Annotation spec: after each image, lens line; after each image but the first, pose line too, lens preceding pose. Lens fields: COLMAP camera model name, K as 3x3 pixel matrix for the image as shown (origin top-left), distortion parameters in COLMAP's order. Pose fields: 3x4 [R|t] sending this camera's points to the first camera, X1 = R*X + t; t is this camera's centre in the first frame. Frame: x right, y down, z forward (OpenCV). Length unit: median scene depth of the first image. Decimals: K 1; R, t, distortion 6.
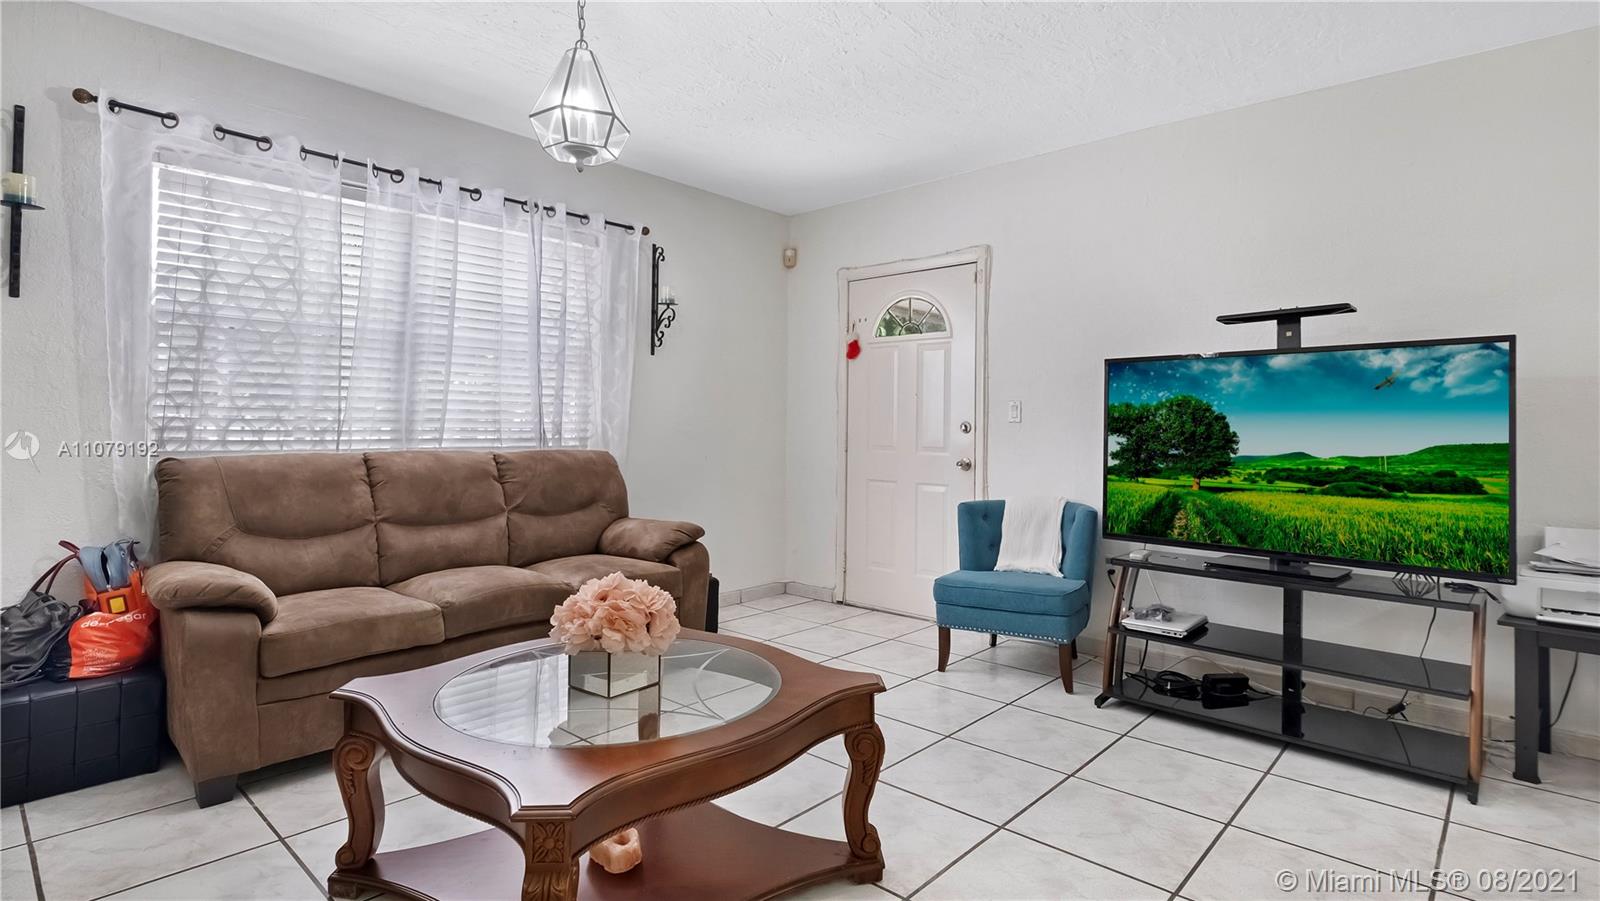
lens RADIAL K [[786.7, 0, 799.8], [0, 786.7, 419.3], [0, 0, 1]] dist [-0.003380, -0.000363]
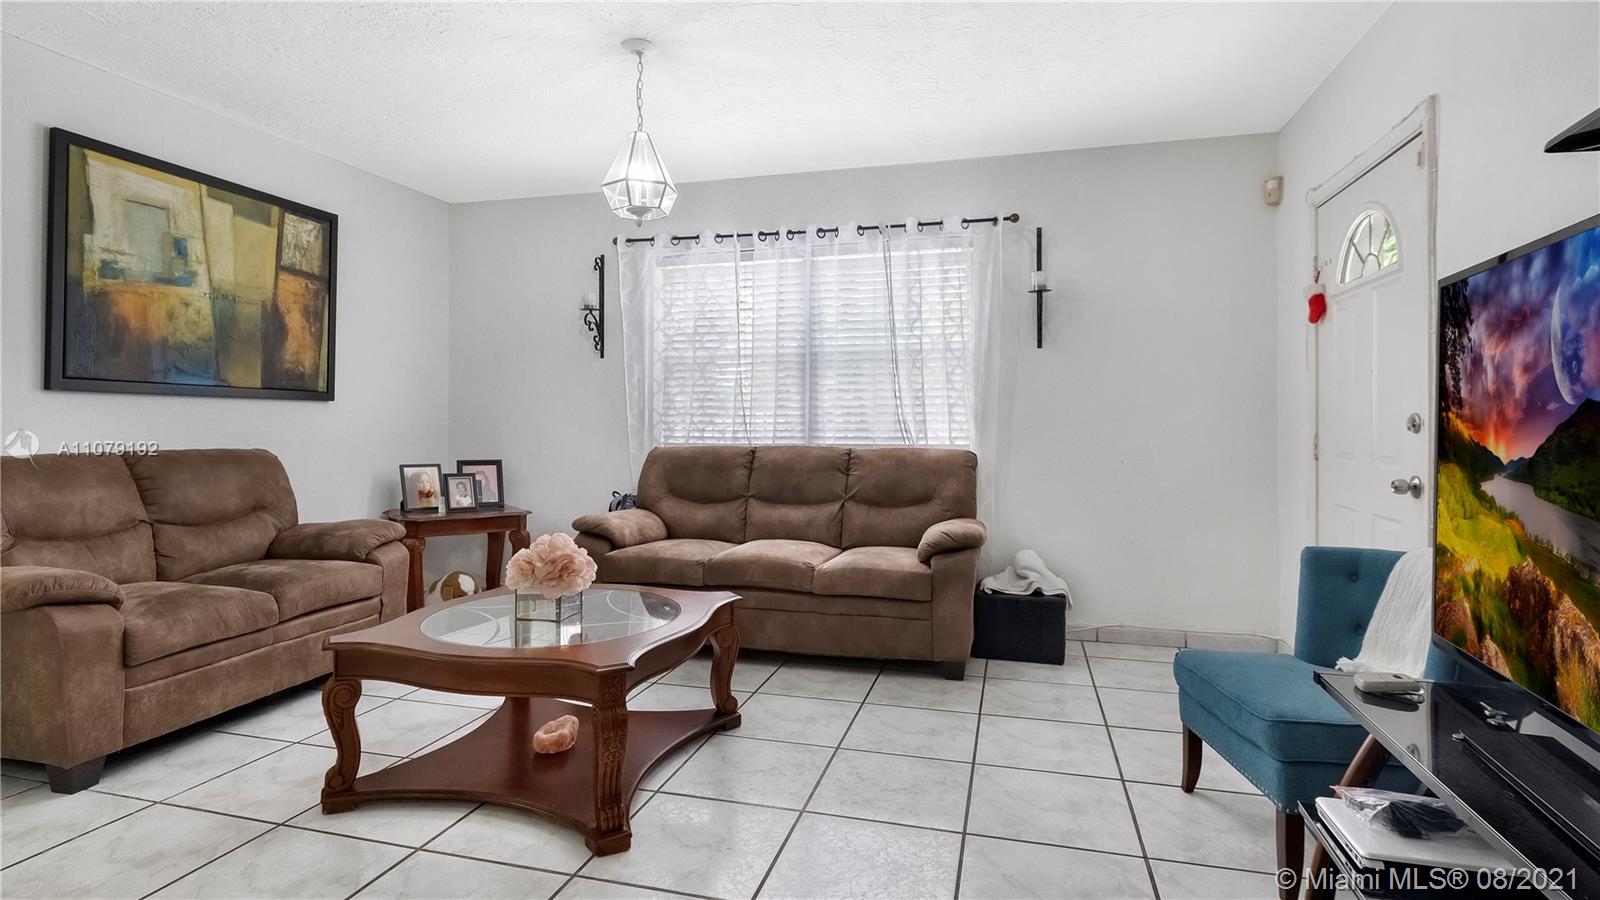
lens RADIAL K [[786.7, 0, 799.8], [0, 786.7, 418.8], [0, 0, 1]] dist [-0.003380, -0.000363]
pose [[0.451635, -0.015655, -0.892065, 0.672645], [0.010410, 0.999870, -0.012276, 0.012558], [0.892142, -0.003743, 0.451739, 0.443671]]
